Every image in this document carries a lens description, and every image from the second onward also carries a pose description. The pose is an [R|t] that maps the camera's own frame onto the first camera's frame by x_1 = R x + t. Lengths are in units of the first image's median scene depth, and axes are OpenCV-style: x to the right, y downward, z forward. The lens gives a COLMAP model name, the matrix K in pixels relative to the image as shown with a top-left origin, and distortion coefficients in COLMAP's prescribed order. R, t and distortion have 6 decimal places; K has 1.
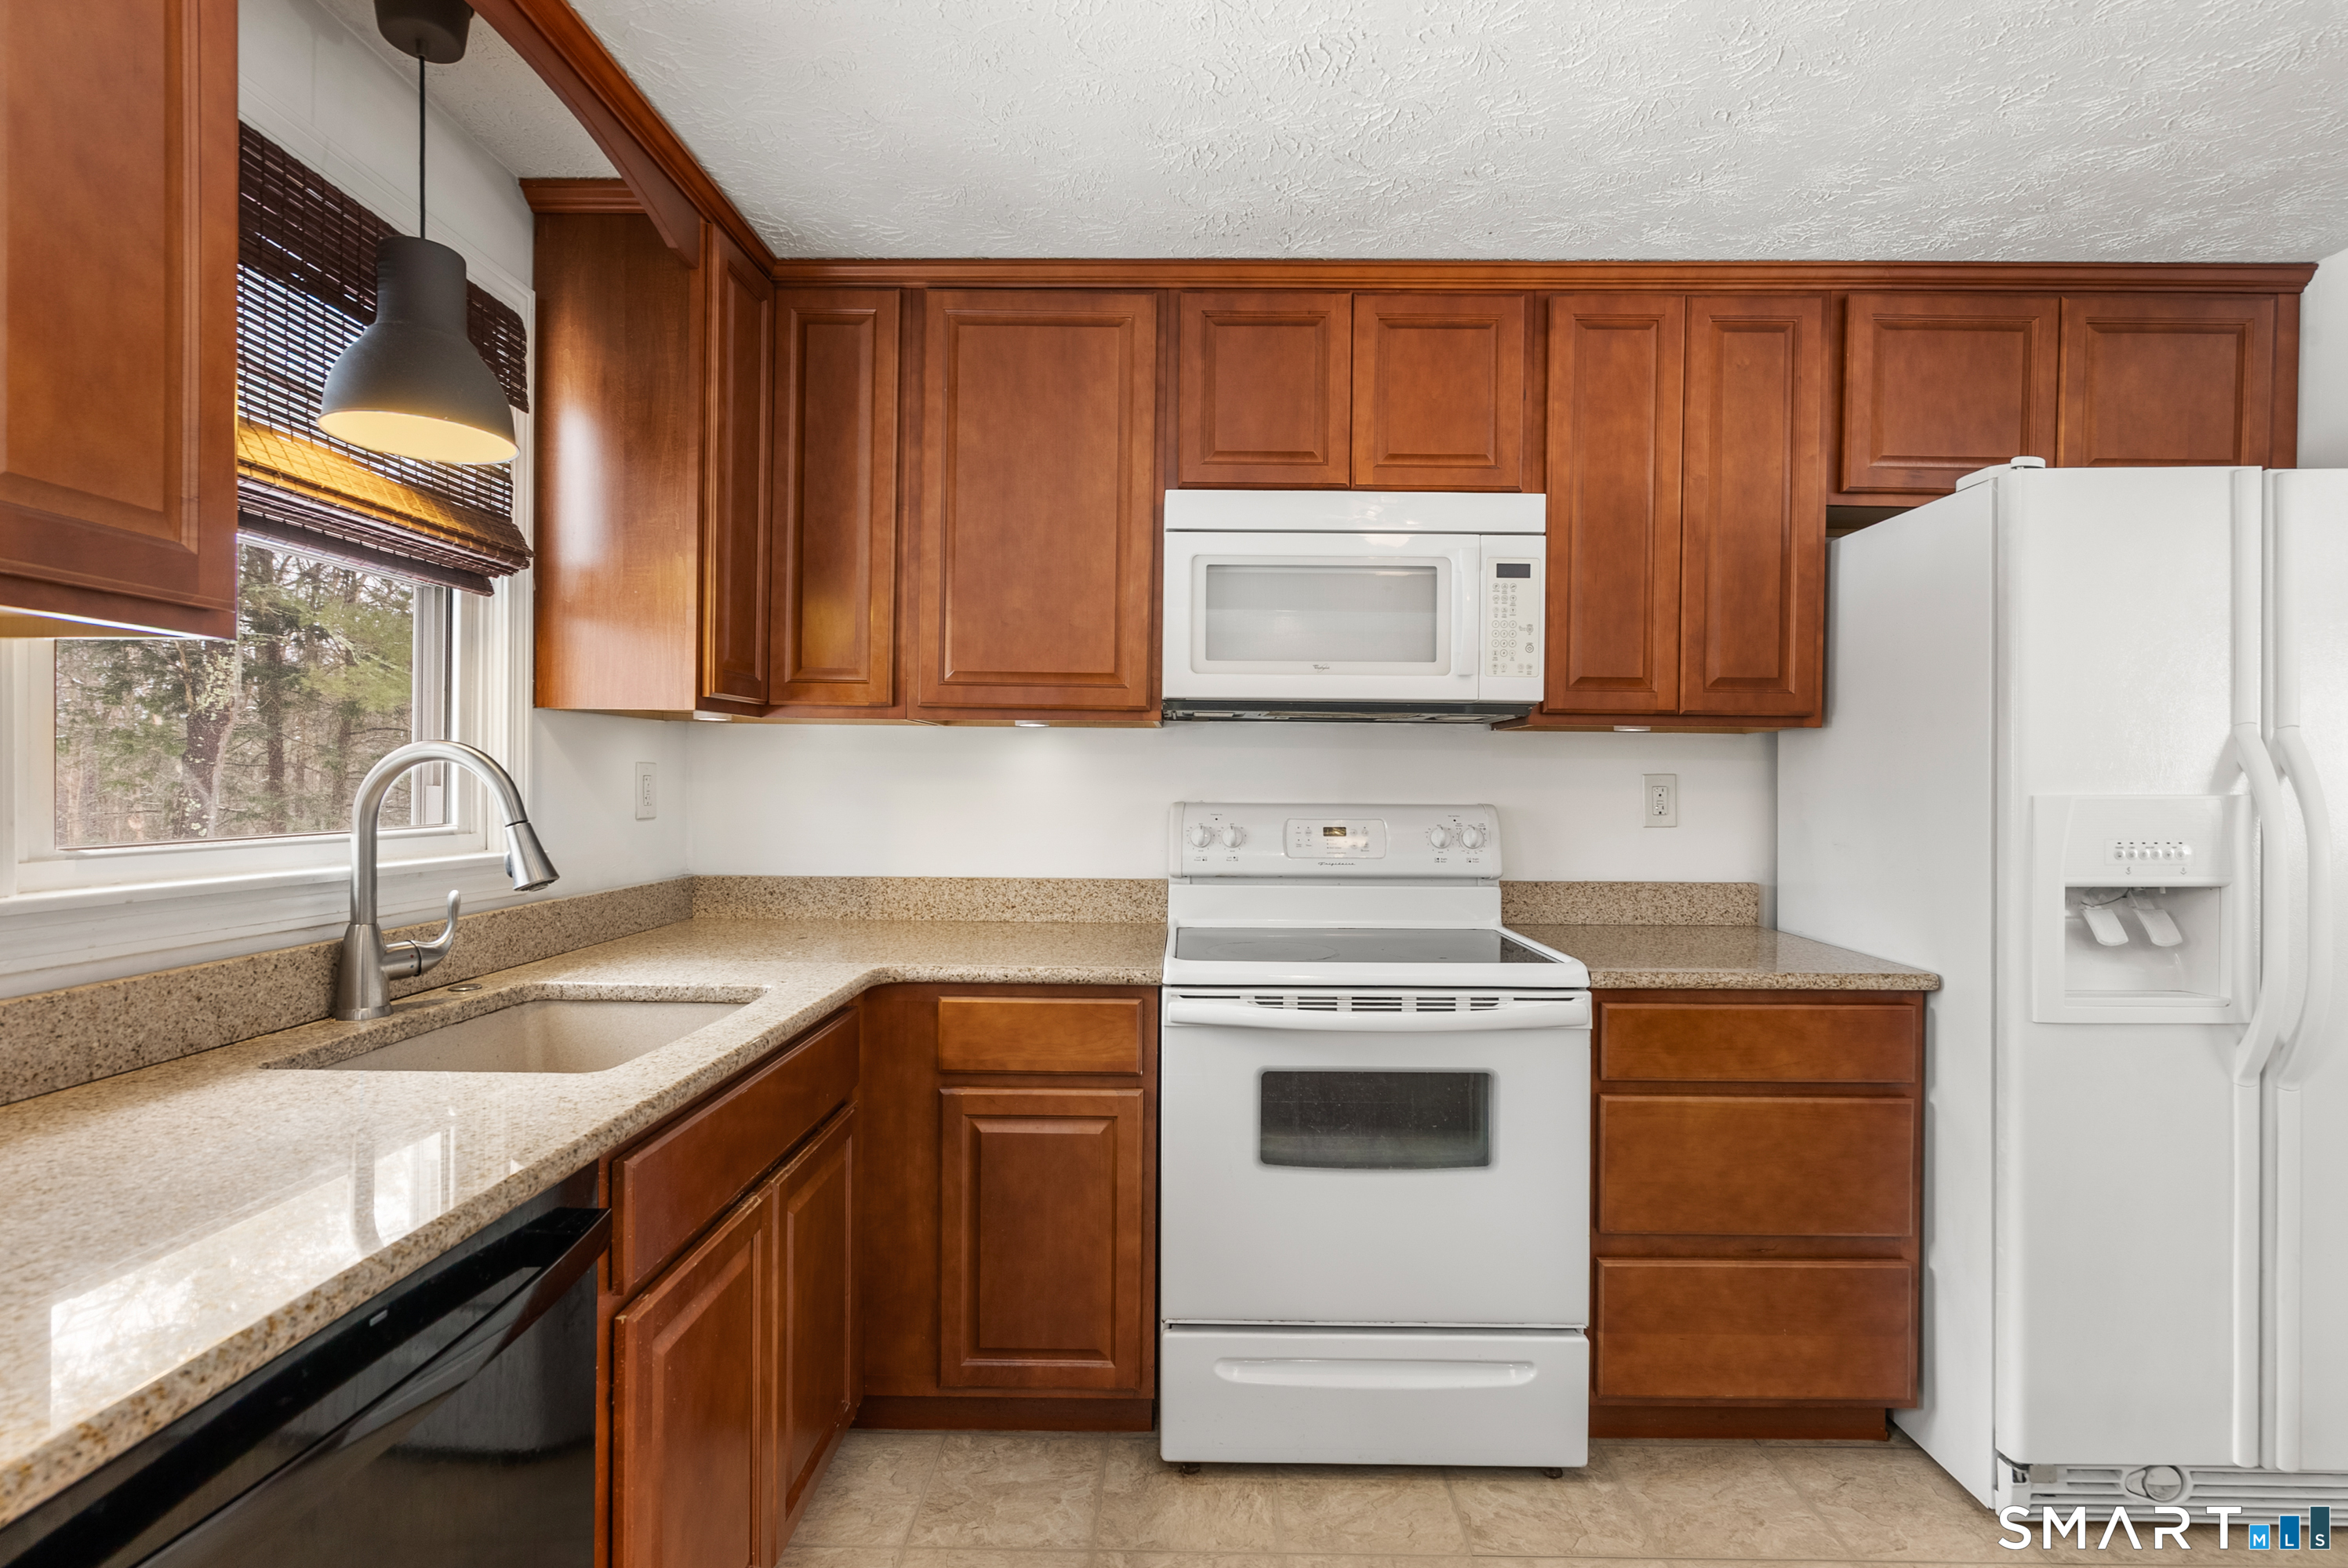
lens RADIAL K [[1117.2, 0, 1180.9], [0, 1117.2, 785.4], [0, 0, 1]] dist [0.000139, 0.000823]
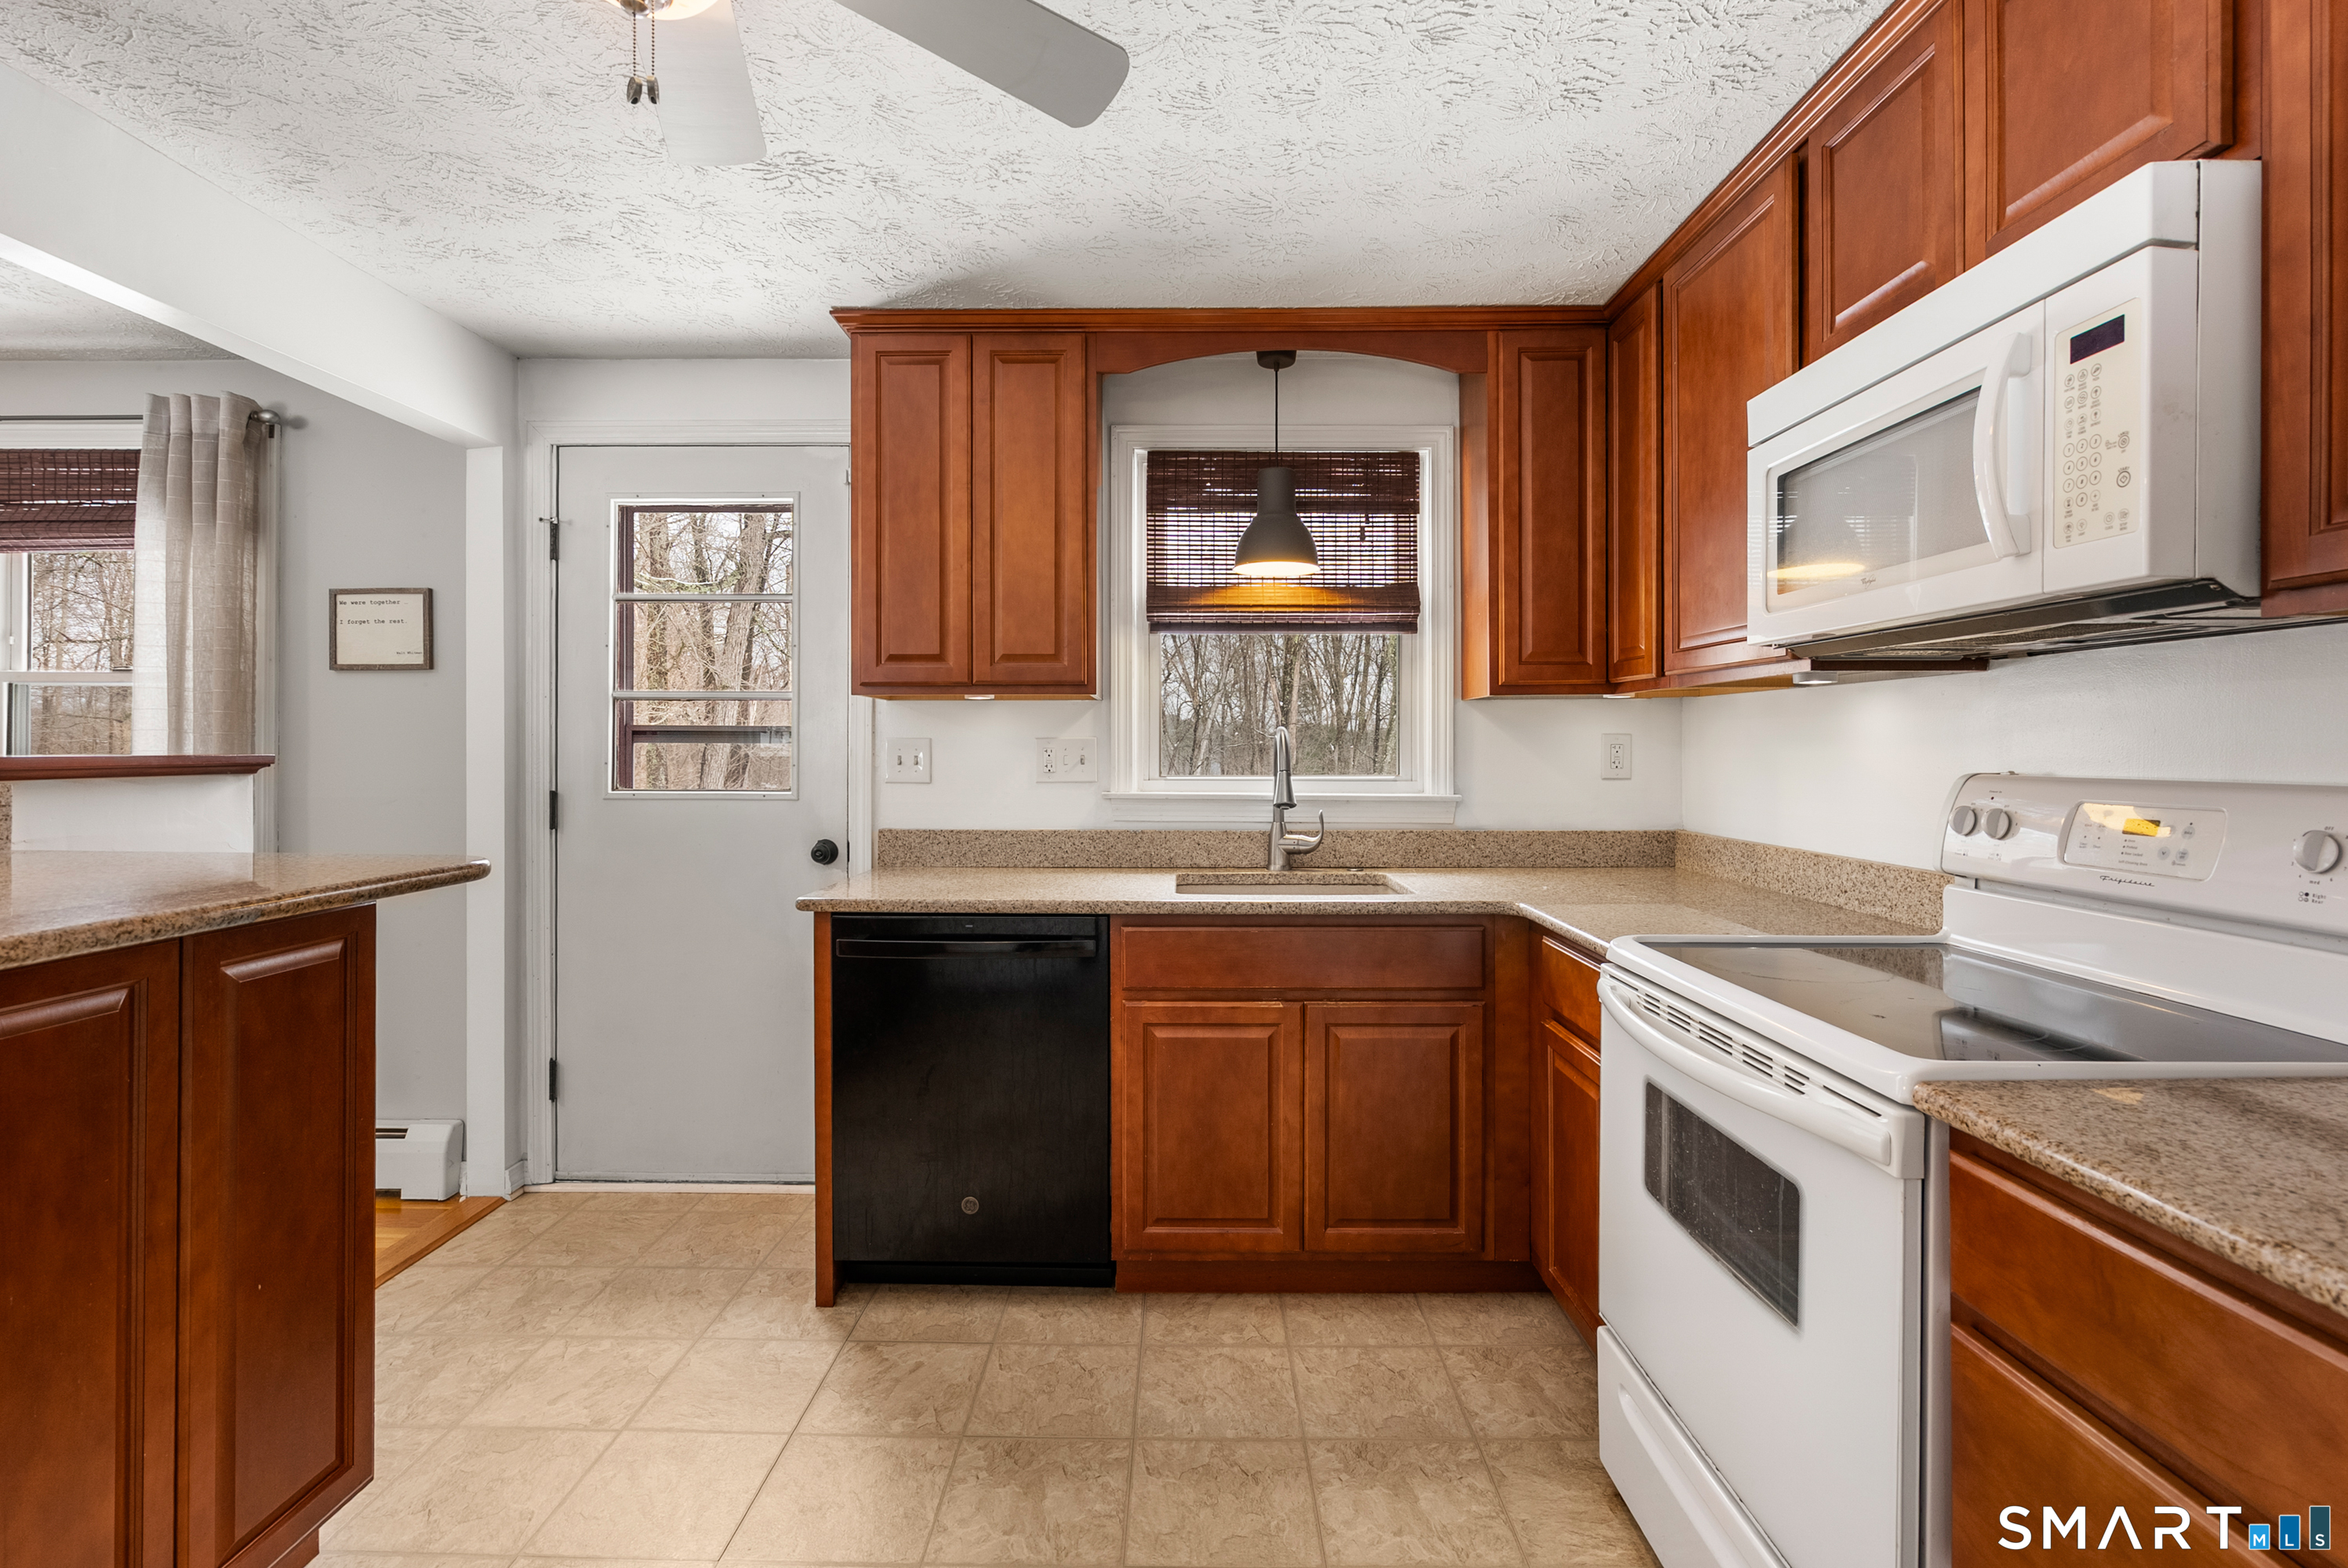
lens RADIAL K [[1094.7, 0, 1172.8], [0, 1094.7, 747.8], [0, 0, 1]] dist [0.000946, 0.000715]
pose [[-0.000305, -0.007057, -0.999975, 0.895511], [-0.002139, 0.999973, -0.007057, 0.006074], [0.999998, 0.002136, -0.000320, 0.618233]]
